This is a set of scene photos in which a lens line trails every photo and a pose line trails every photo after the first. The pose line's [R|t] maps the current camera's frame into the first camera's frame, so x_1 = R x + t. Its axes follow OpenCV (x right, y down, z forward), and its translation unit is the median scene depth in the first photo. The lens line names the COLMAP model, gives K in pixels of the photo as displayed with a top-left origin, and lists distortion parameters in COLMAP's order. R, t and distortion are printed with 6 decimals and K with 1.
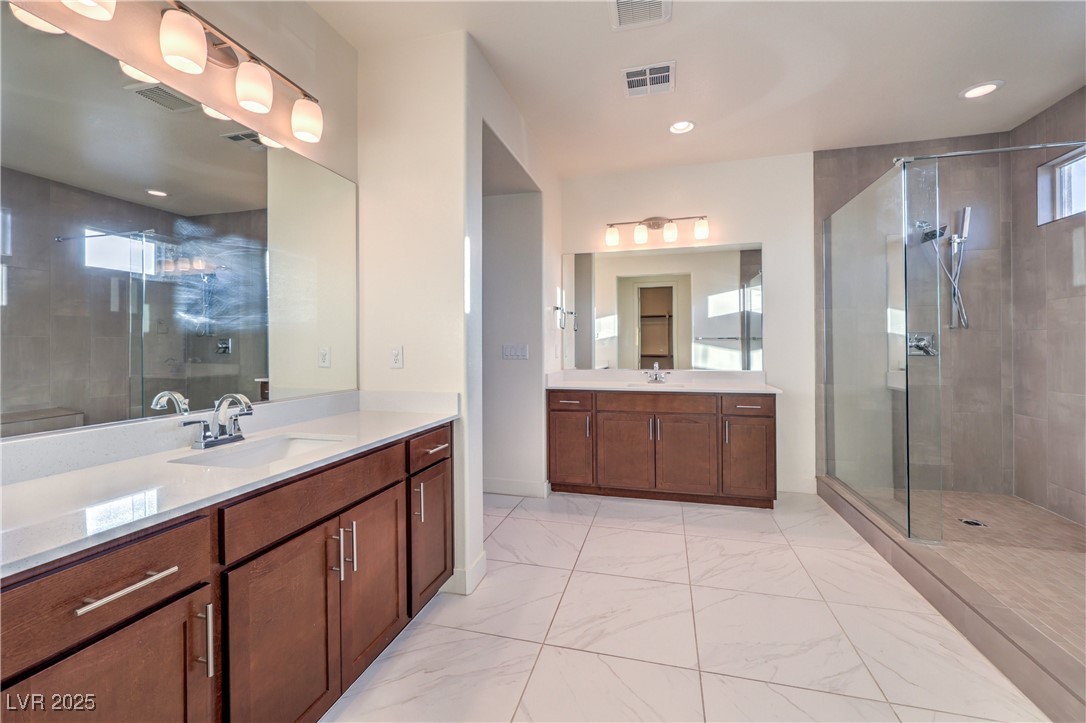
lens RADIAL K [[445.5, 0, 543.0], [0, 445.5, 352.9], [0, 0, 1]] dist [0.000271, 0.000684]
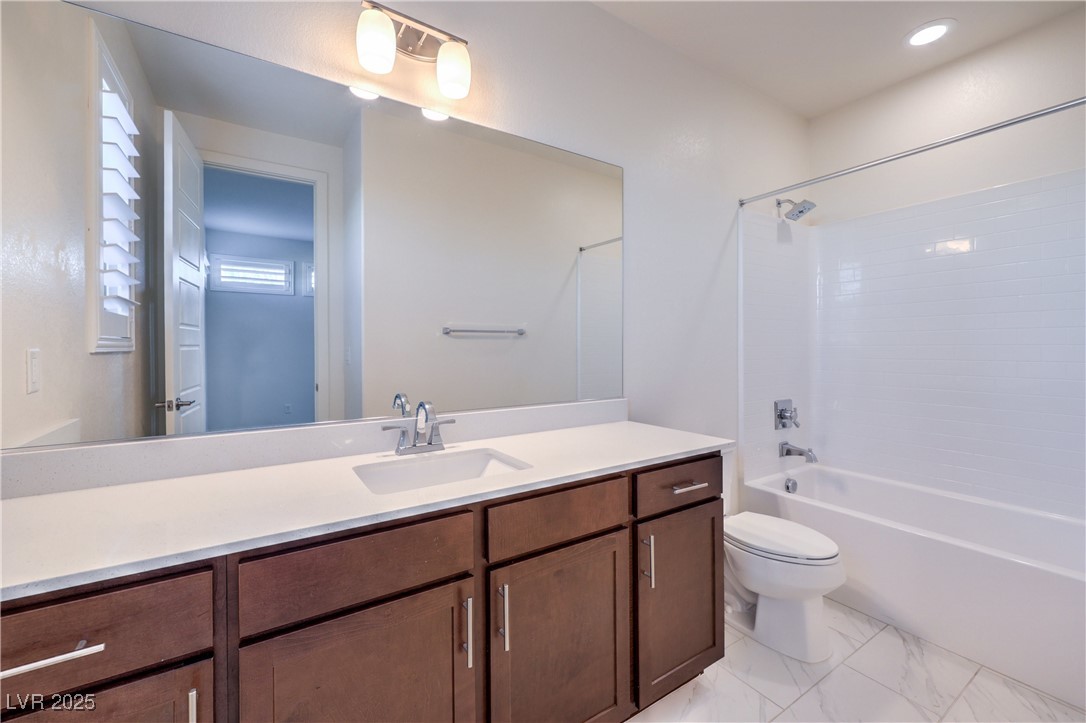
lens RADIAL K [[445.5, 0, 560.3], [0, 445.5, 350.1], [0, 0, 1]] dist [0.000271, 0.000684]
pose [[0.760381, -0.002376, -0.649472, 0.094488], [-0.006041, 0.999924, -0.010732, -0.004601], [0.649449, 0.012084, 0.760309, 0.347617]]
